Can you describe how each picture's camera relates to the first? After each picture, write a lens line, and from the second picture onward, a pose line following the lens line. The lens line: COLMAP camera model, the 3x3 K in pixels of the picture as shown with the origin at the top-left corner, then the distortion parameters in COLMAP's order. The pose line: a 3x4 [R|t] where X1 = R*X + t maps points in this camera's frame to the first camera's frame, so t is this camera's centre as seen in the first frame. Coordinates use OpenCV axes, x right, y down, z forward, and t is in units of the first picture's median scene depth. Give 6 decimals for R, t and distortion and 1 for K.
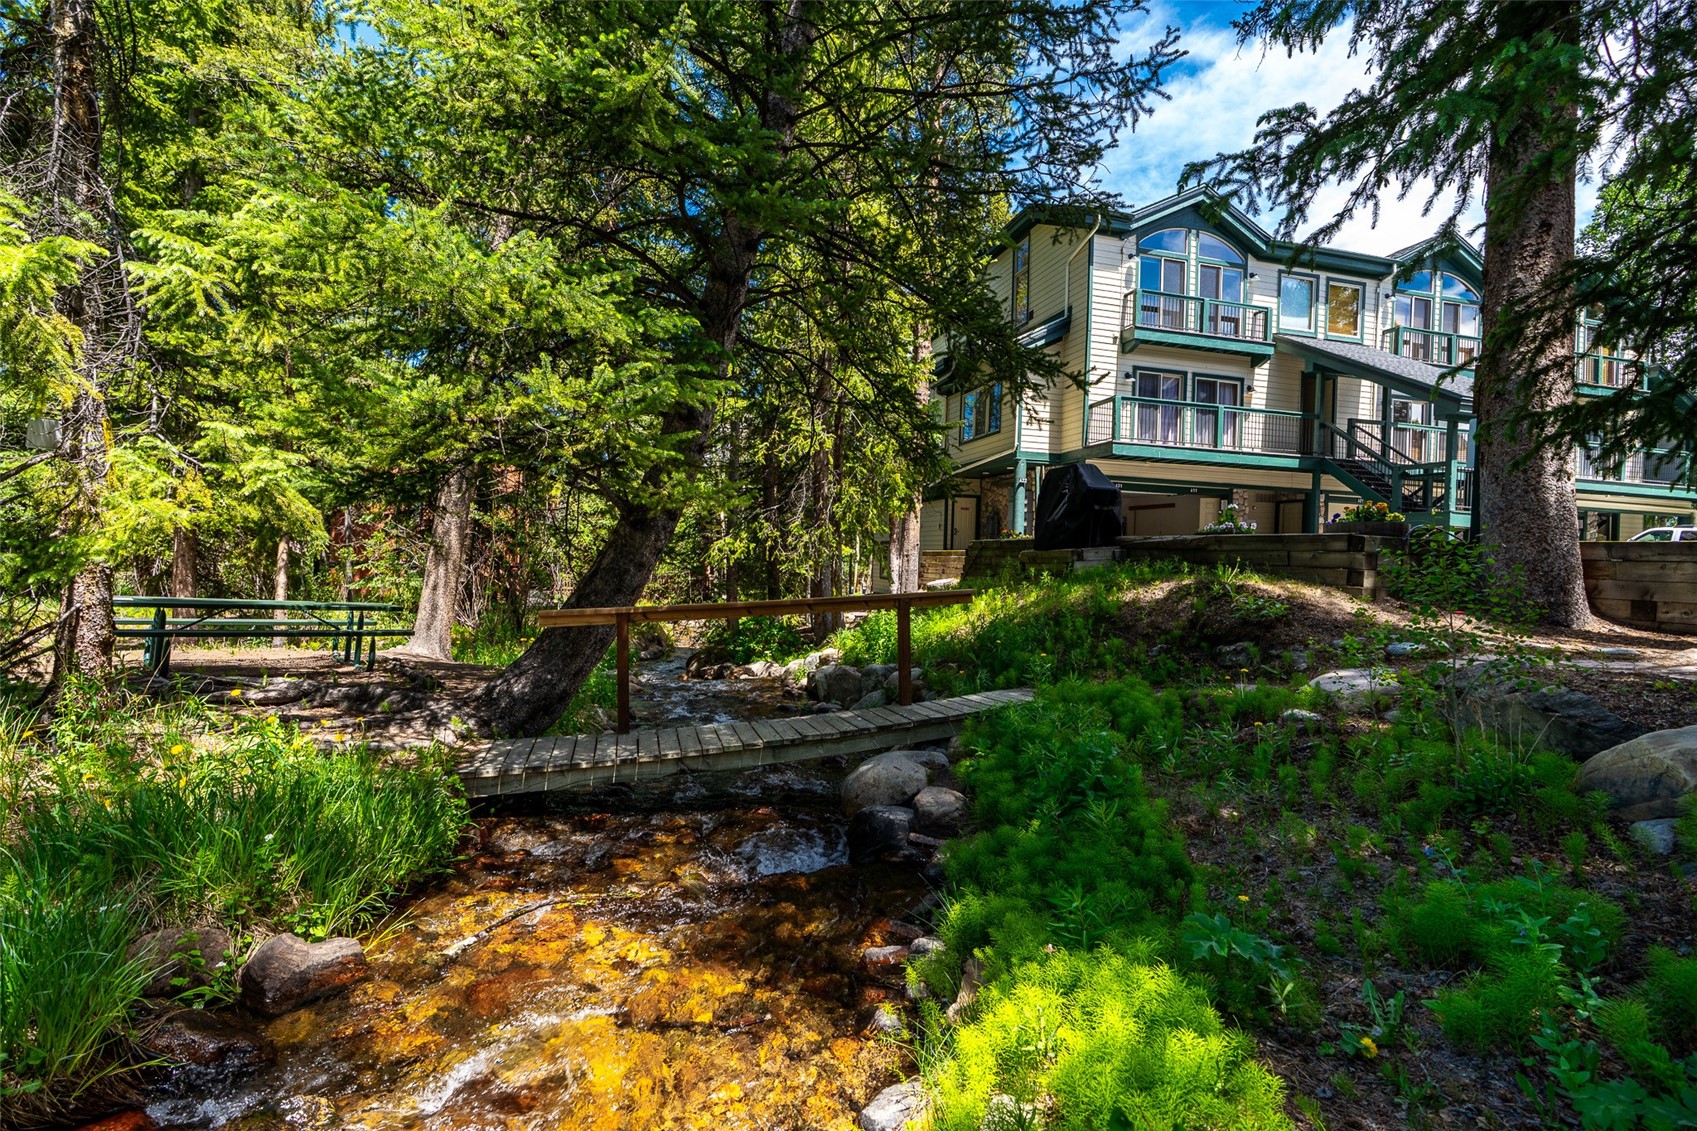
lens RADIAL K [[768.7, 0, 852.8], [0, 768.7, 557.1], [0, 0, 1]] dist [-0.004939, 0.002554]
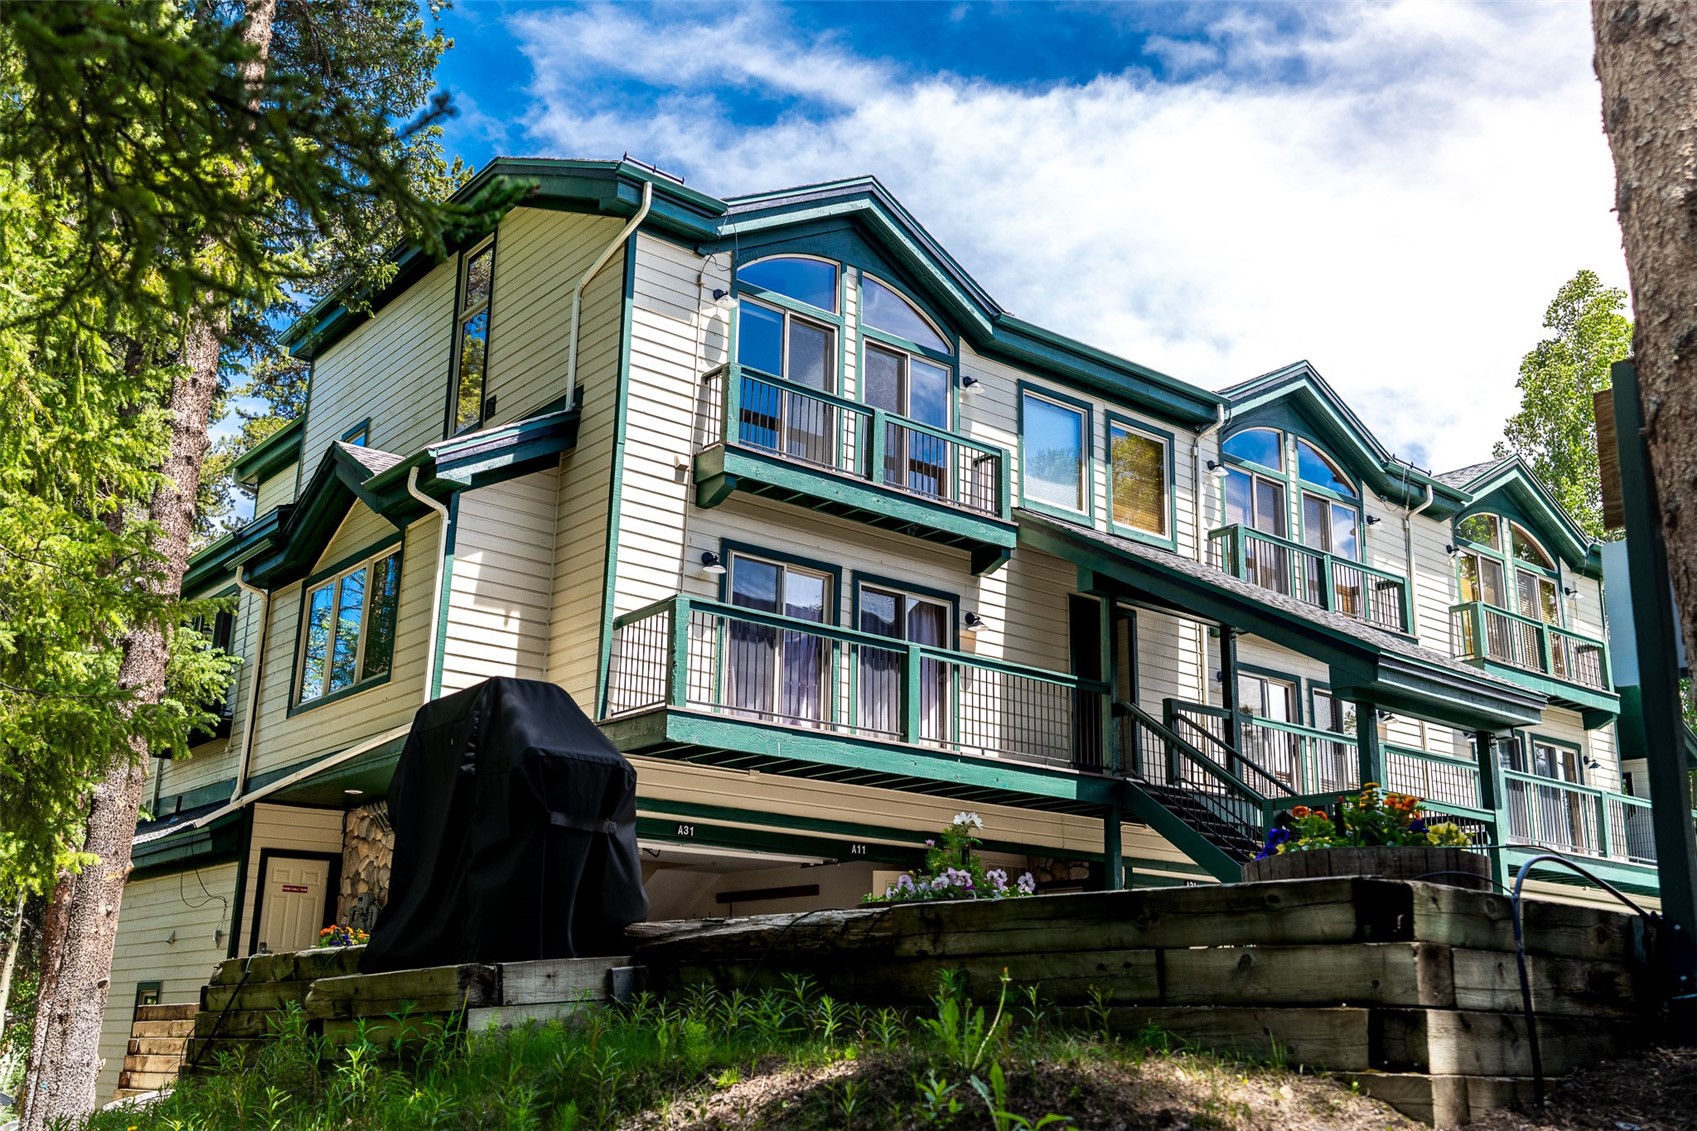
lens RADIAL K [[1666.1, 0, 871.5], [0, 1666.1, 568.1], [0, 0, 1]] dist [0.041667, 0.000000]
pose [[0.911808, 0.095946, 0.399249, 0.078273], [0.014654, 0.964094, -0.265155, 0.007155], [-0.410354, 0.247621, 0.877663, 0.173413]]
